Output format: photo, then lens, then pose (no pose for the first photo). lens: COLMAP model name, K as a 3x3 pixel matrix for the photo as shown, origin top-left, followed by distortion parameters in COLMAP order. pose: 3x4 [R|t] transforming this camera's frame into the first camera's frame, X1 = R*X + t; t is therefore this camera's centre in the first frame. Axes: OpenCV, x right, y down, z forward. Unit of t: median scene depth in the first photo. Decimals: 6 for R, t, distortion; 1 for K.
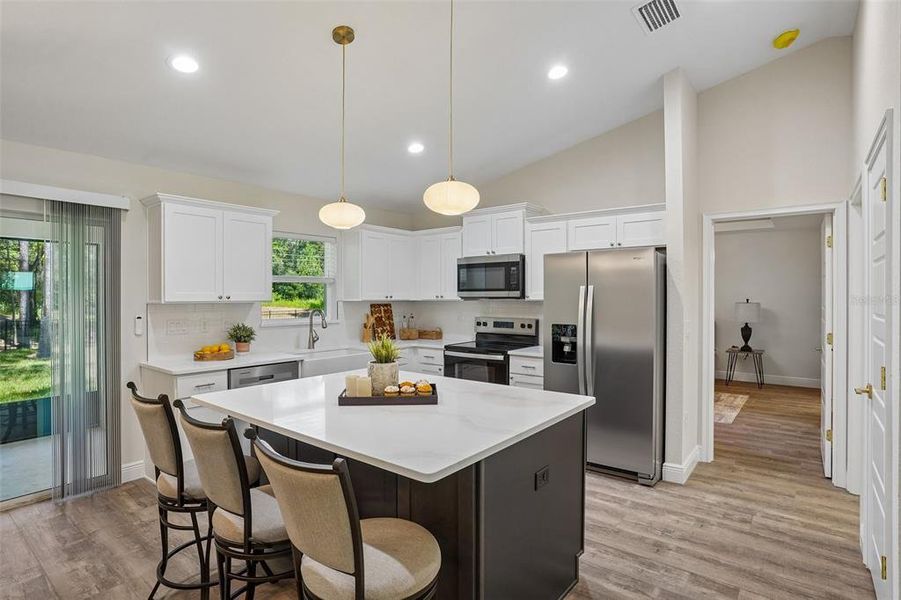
lens RADIAL K [[464.1, 0, 450.5], [0, 464.1, 300.0], [0, 0, 1]] dist [-0.053519, -0.000014]
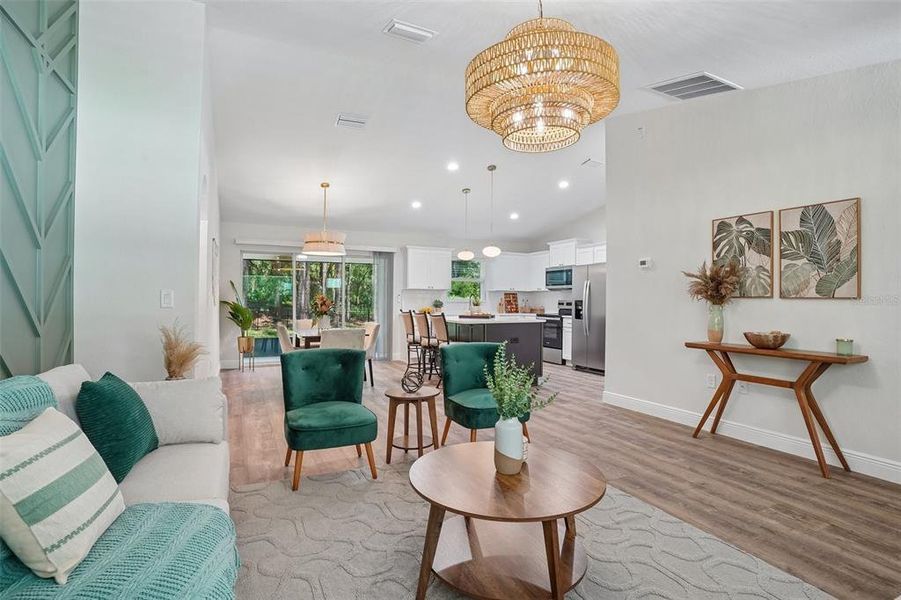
lens RADIAL K [[464.1, 0, 450.5], [0, 464.1, 300.0], [0, 0, 1]] dist [-0.053519, -0.000014]
pose [[0.899865, 0.010913, -0.436031, 0.519935], [-0.015463, 0.999857, -0.006886, 0.061739], [0.435894, 0.012939, 0.899905, -0.898301]]
